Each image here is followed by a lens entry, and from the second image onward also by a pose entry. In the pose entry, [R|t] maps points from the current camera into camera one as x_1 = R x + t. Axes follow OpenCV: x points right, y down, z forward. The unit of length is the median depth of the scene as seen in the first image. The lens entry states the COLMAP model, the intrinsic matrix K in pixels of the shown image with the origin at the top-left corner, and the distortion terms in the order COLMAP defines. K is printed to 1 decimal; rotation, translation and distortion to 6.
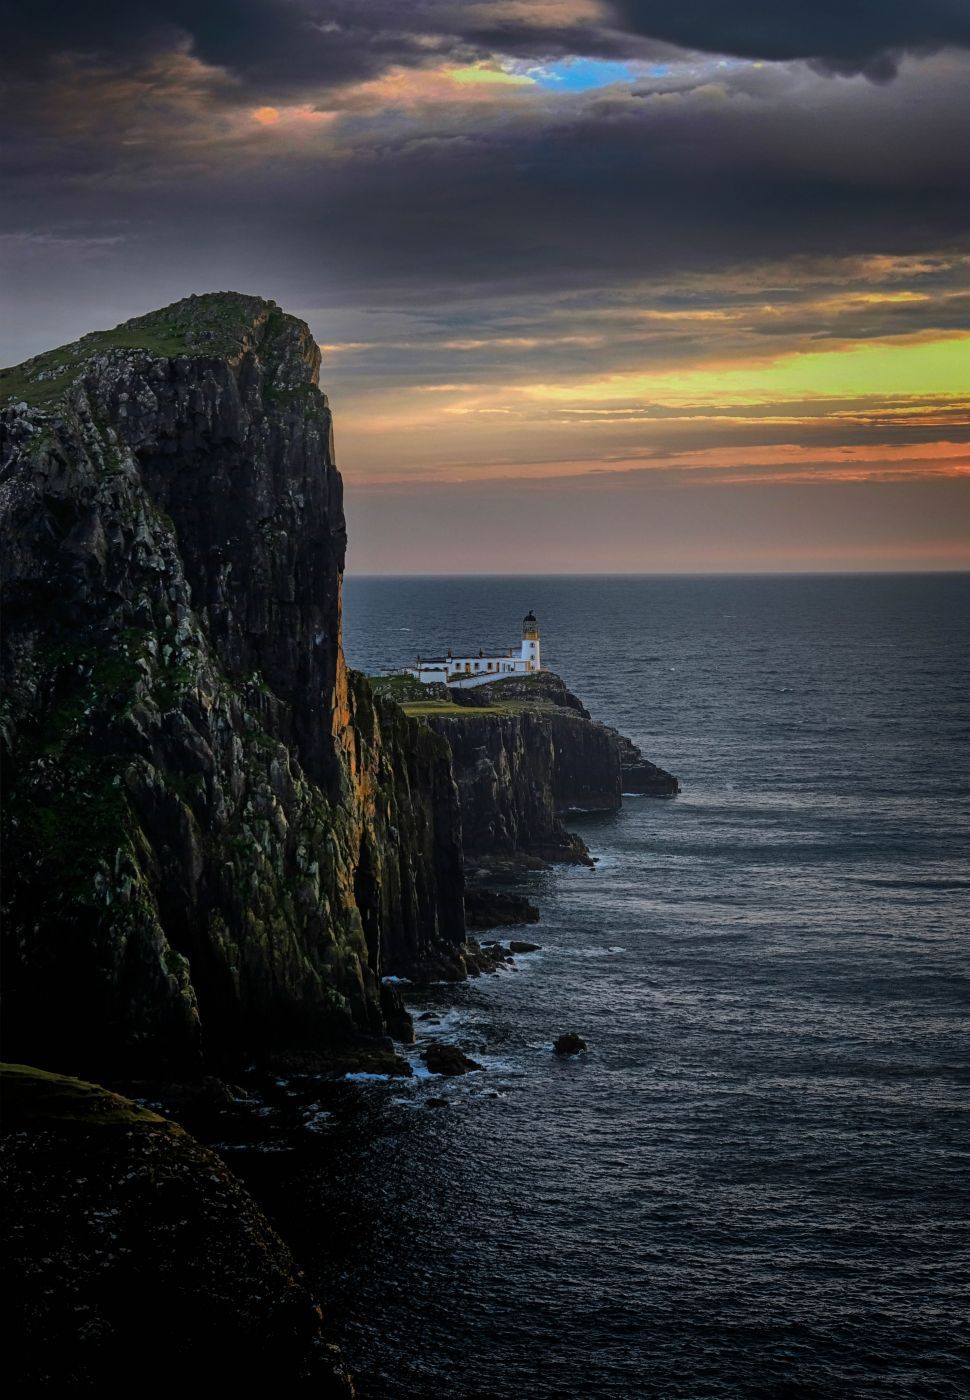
lens RADIAL K [[2515.1, 0, 538.6], [0, 2515.1, 790.5], [0, 0, 1]] dist [-0.000908, -0.139788]
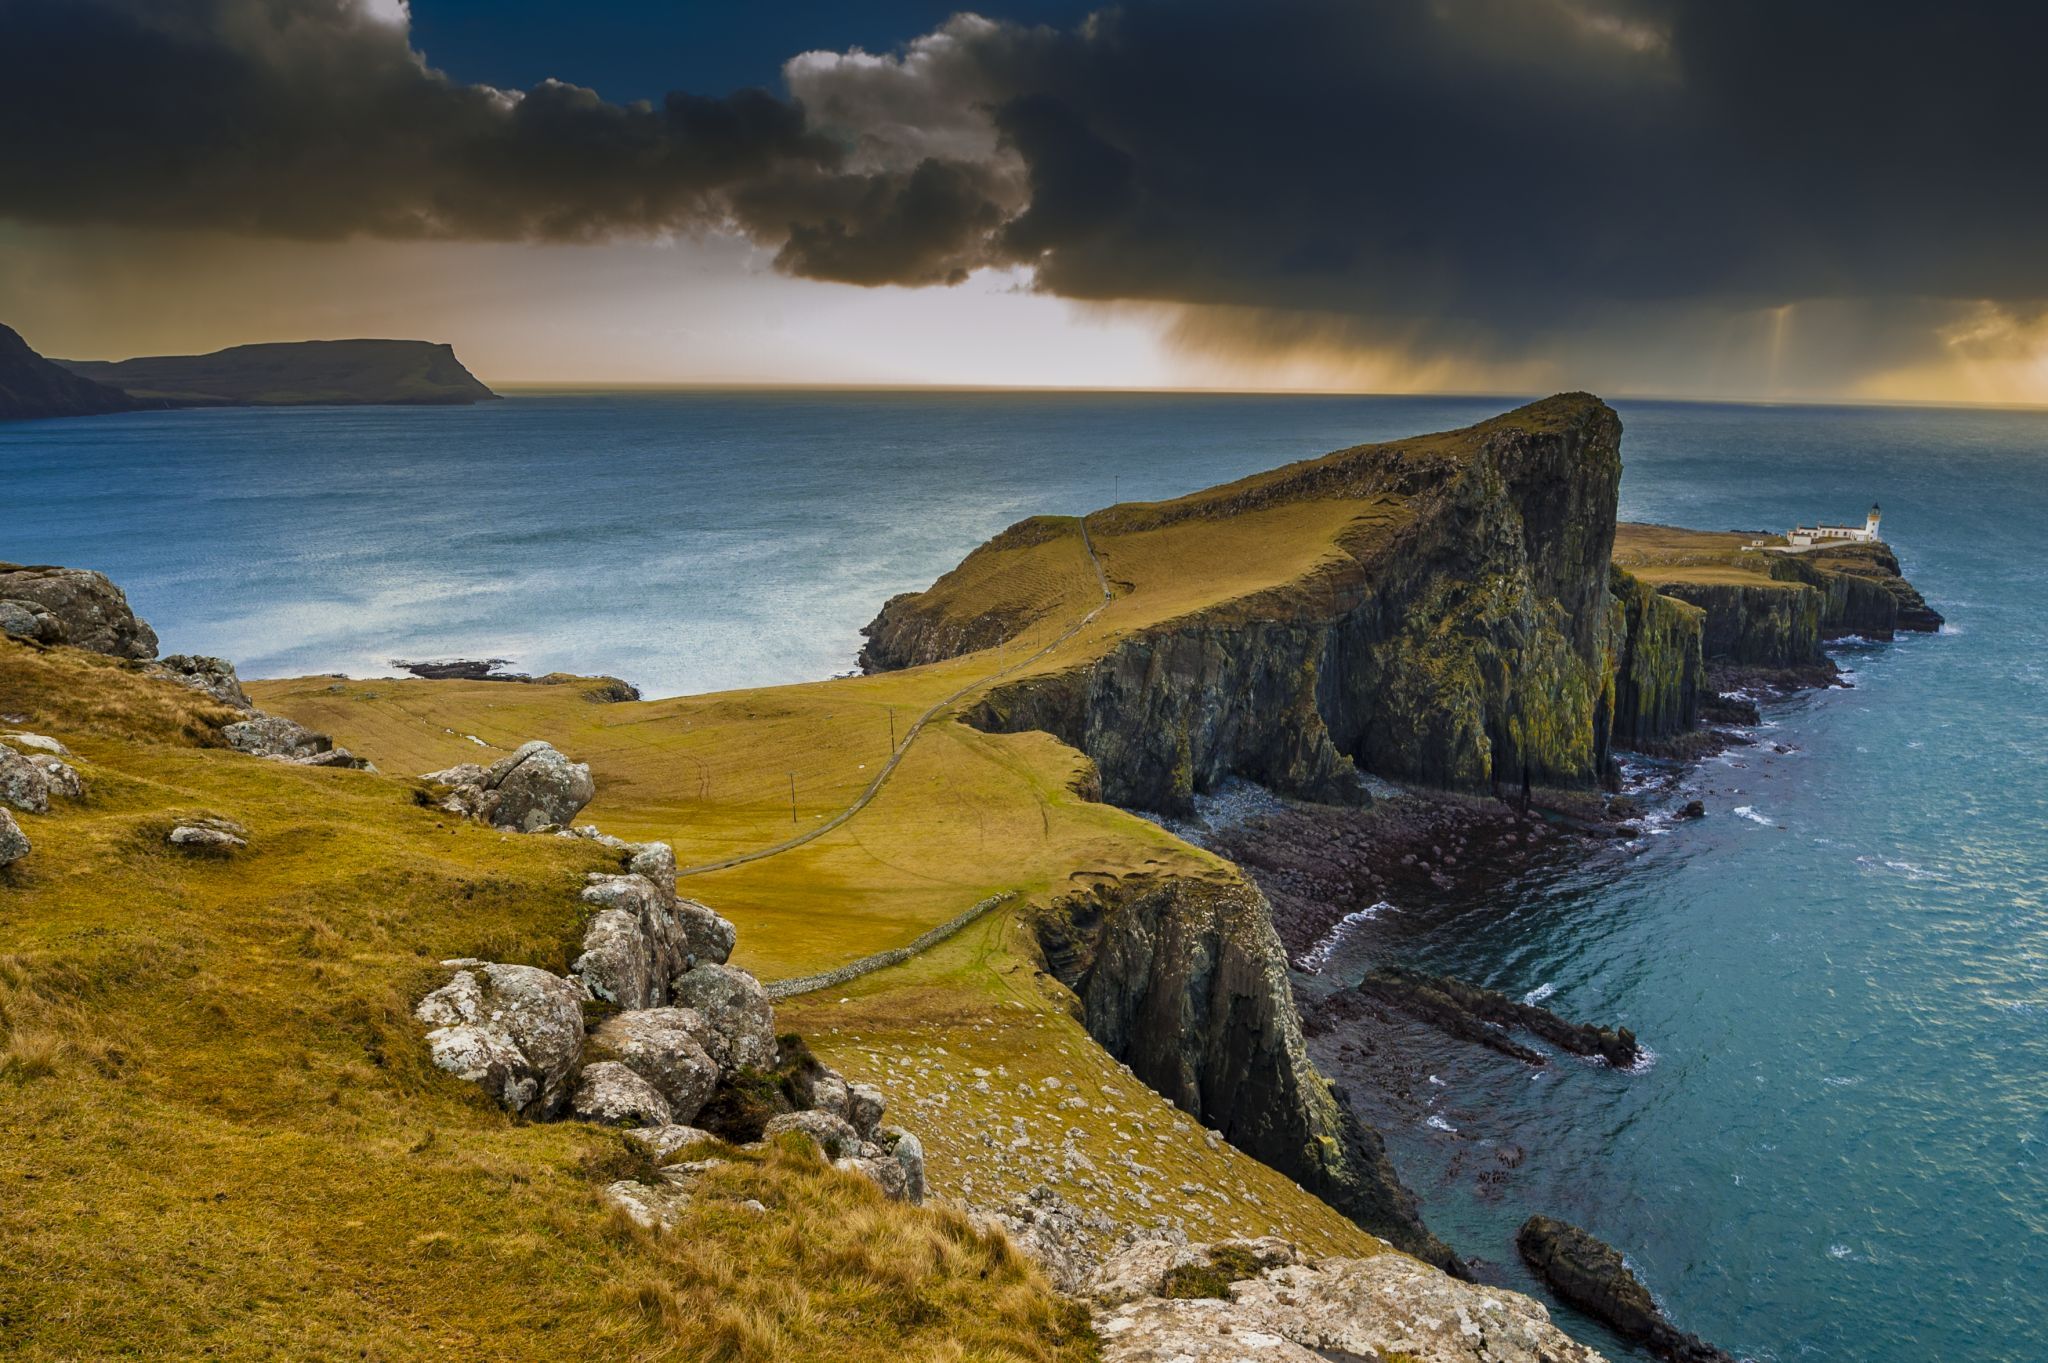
lens RADIAL K [[1410.2, 0, 1087.0], [0, 1410.2, 834.1], [0, 0, 1]] dist [-0.011761, -0.003478]
pose [[0.835194, 0.180545, -0.519475, 0.191760], [-0.063258, 0.969845, 0.235369, -0.105961], [0.546305, -0.163718, 0.821430, -0.147461]]
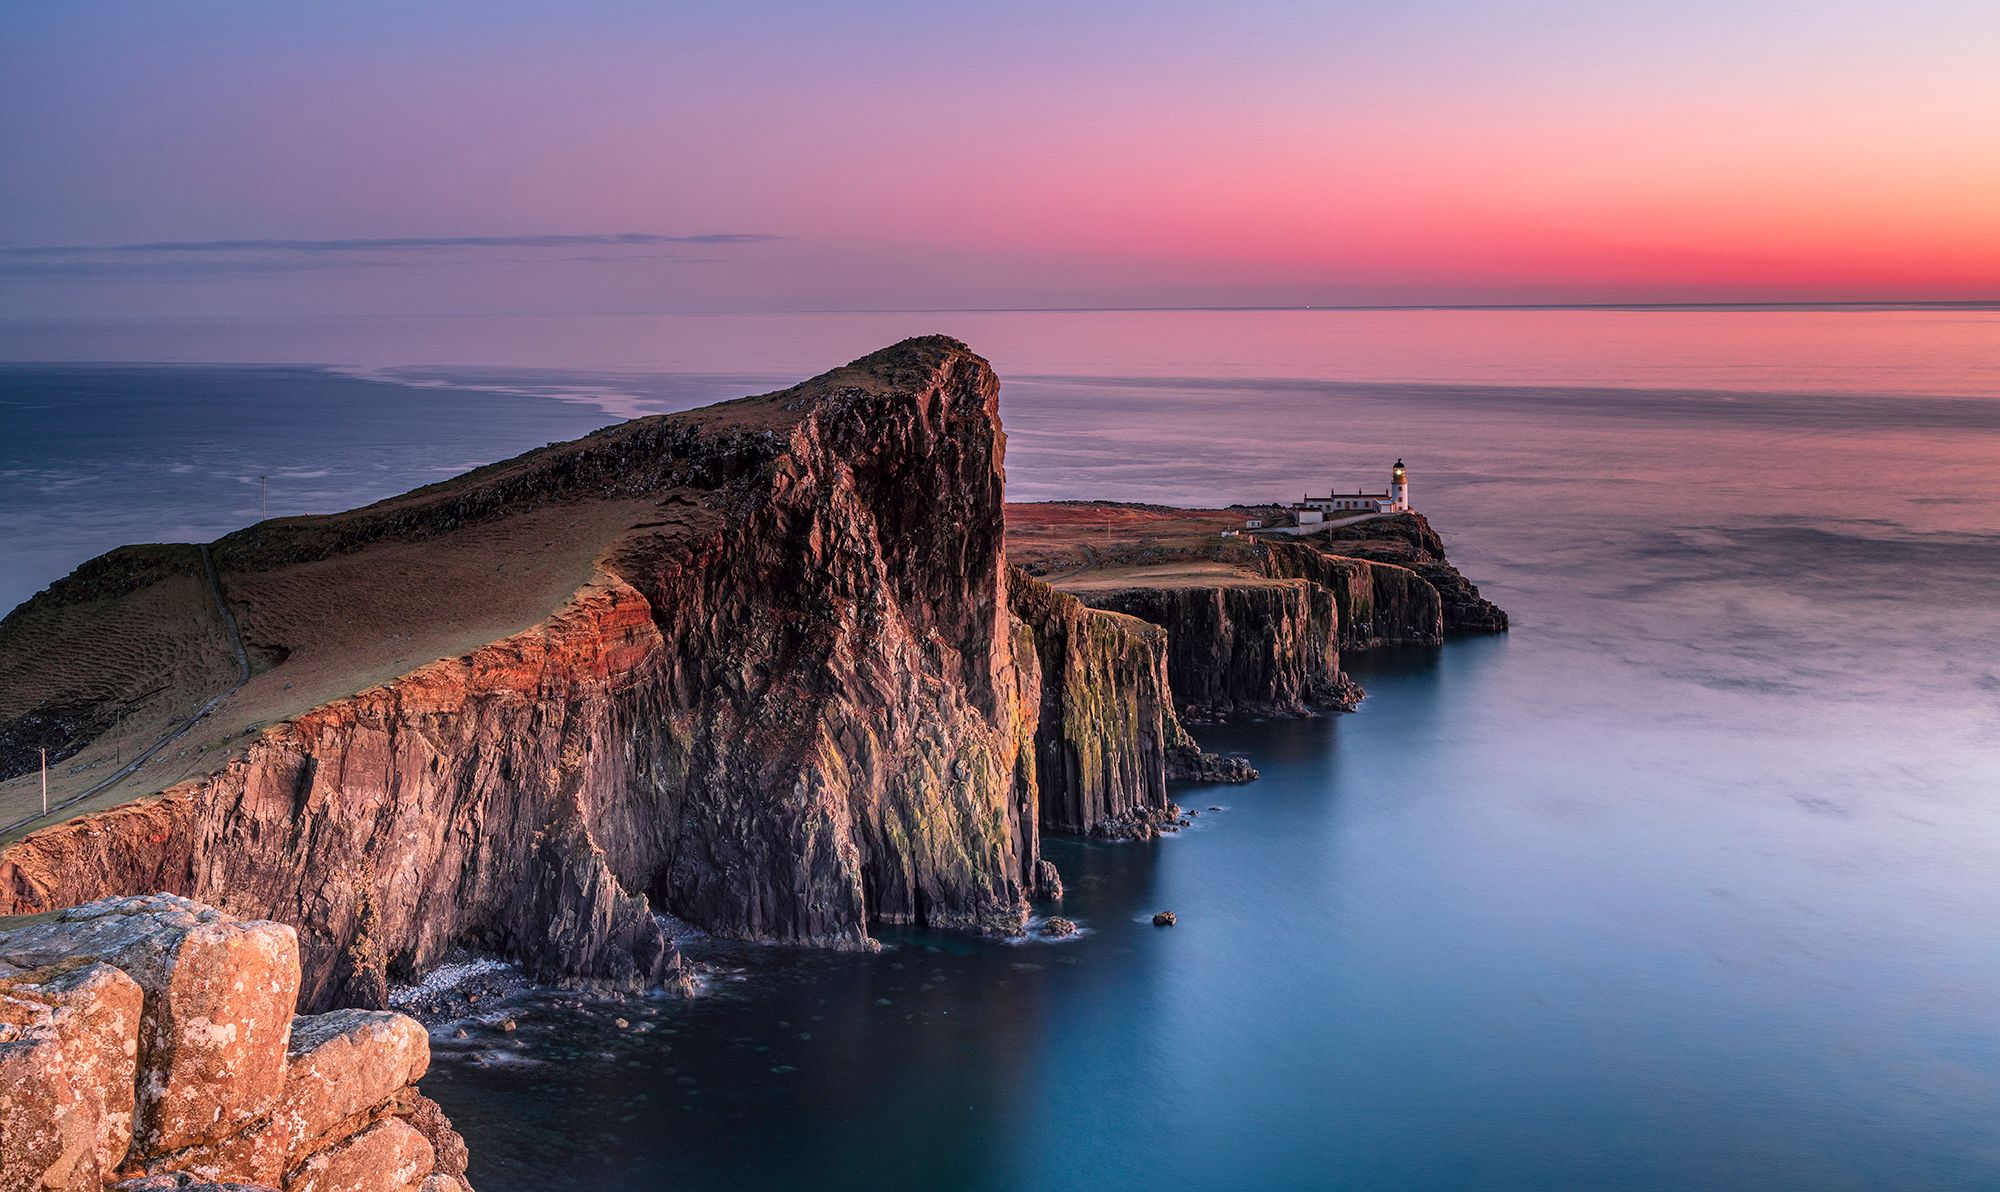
lens RADIAL K [[2333.8, 0, 1030.1], [0, 2333.8, 328.6], [0, 0, 1]] dist [-0.006633, 0.032508]
pose [[0.965880, -0.001894, -0.258985, 0.265239], [-0.017746, 0.997139, -0.073474, -0.117506], [0.258383, 0.075563, 0.963083, -0.206467]]
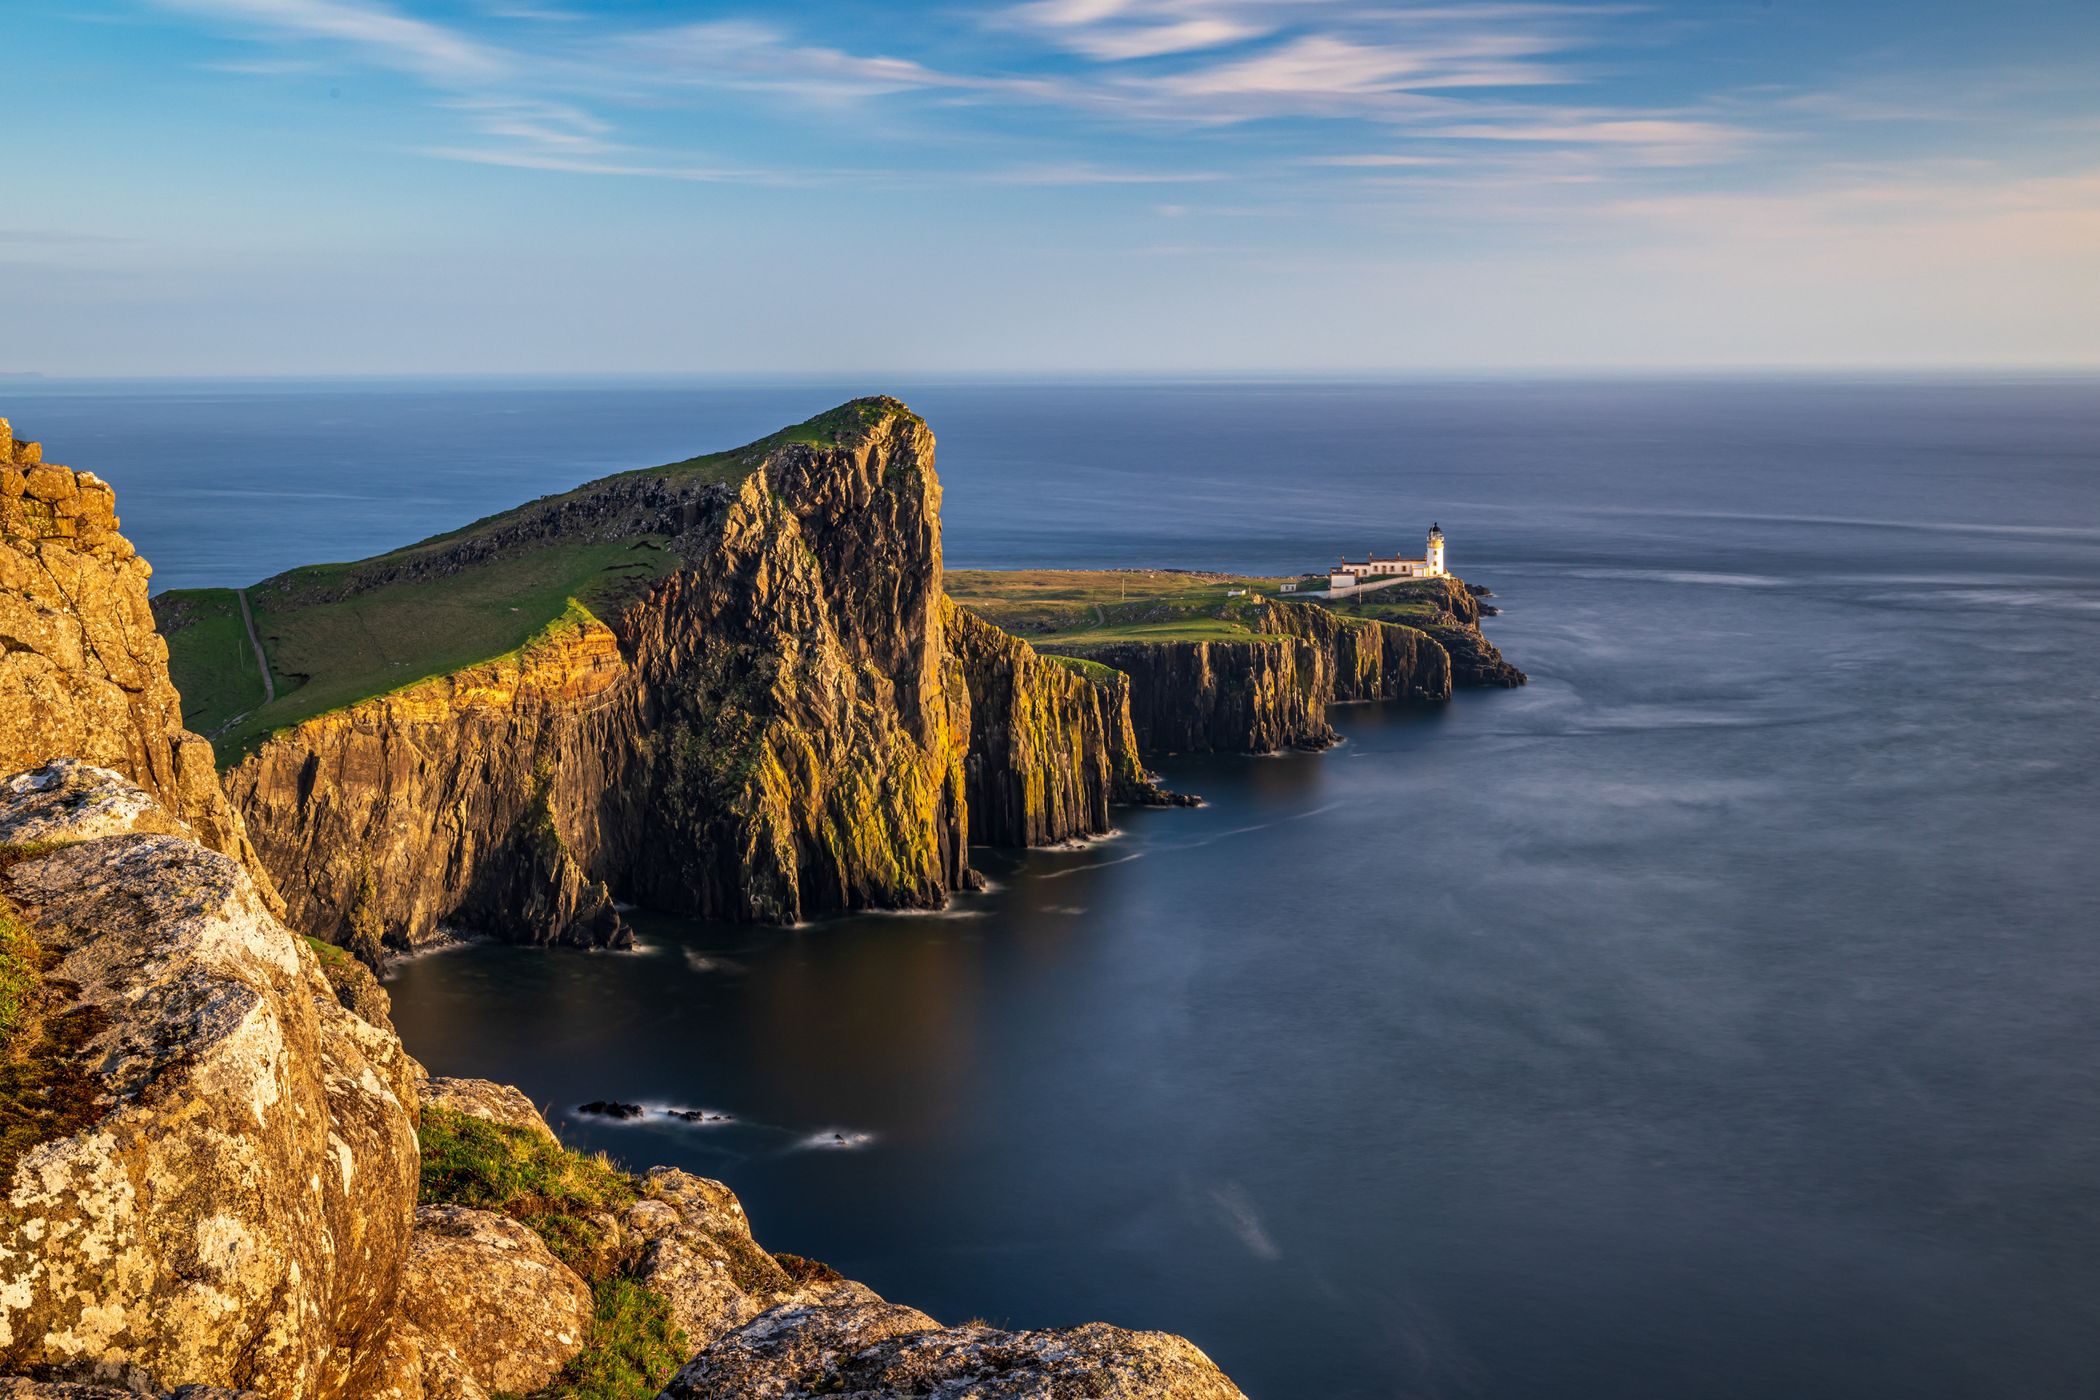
lens RADIAL K [[2598.1, 0, 975.7], [0, 2598.1, 631.7], [0, 0, 1]] dist [0.005782, -0.029249]
pose [[0.941275, 0.029591, -0.336343, 0.476272], [-0.023823, 0.999490, 0.021264, -0.099924], [0.336801, -0.012002, 0.941499, -0.448298]]
